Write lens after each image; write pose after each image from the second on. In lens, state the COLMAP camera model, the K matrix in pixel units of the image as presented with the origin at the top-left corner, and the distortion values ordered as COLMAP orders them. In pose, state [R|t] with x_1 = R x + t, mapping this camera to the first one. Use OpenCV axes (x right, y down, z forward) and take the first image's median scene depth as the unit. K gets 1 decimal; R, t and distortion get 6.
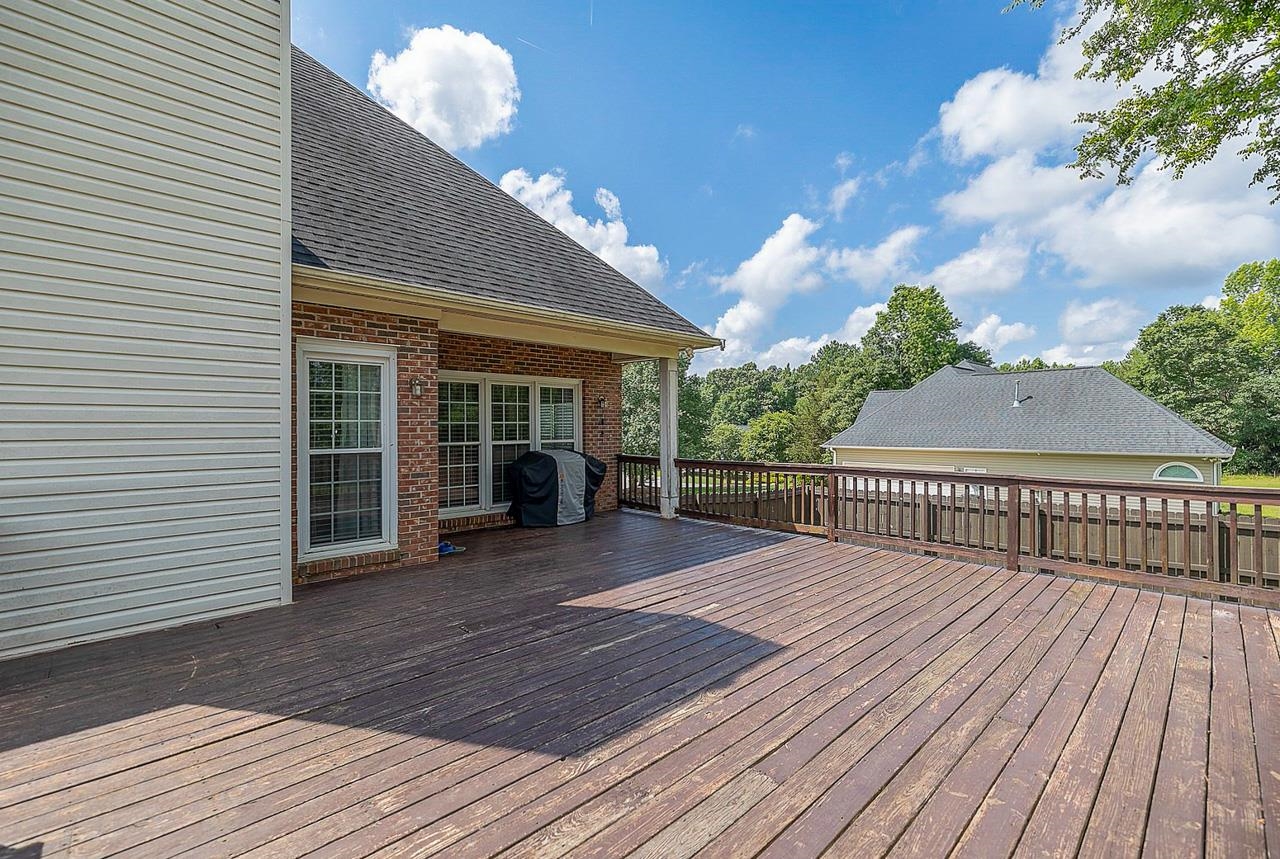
lens RADIAL K [[544.1, 0, 639.6], [0, 544.1, 429.1], [0, 0, 1]] dist [0.007114, -0.000278]
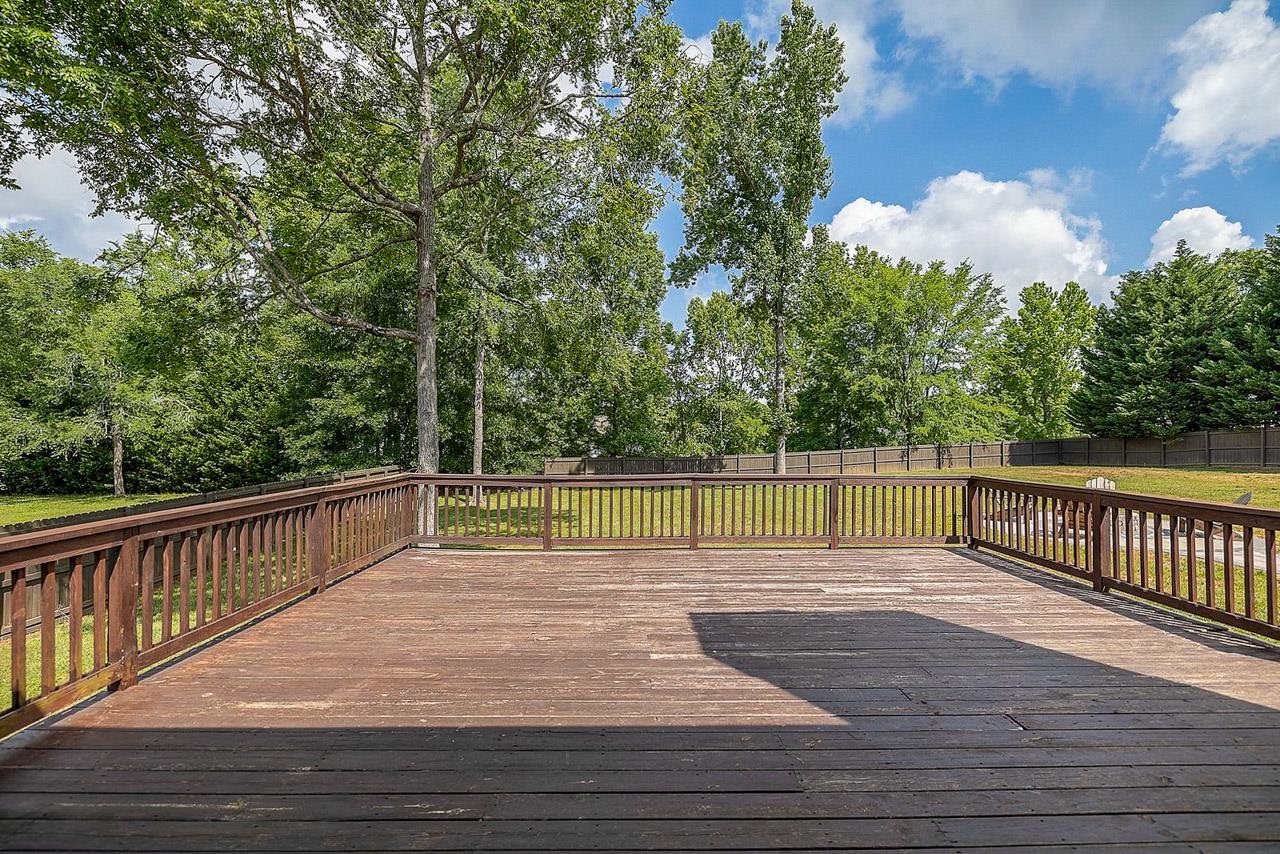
lens RADIAL K [[544.1, 0, 651.6], [0, 544.1, 430.8], [0, 0, 1]] dist [0.007114, -0.000278]
pose [[-0.733570, -0.009145, 0.679552, -0.421841], [-0.012362, 0.999924, 0.000112, -0.001128], [-0.679501, -0.008318, -0.733627, 1.706646]]
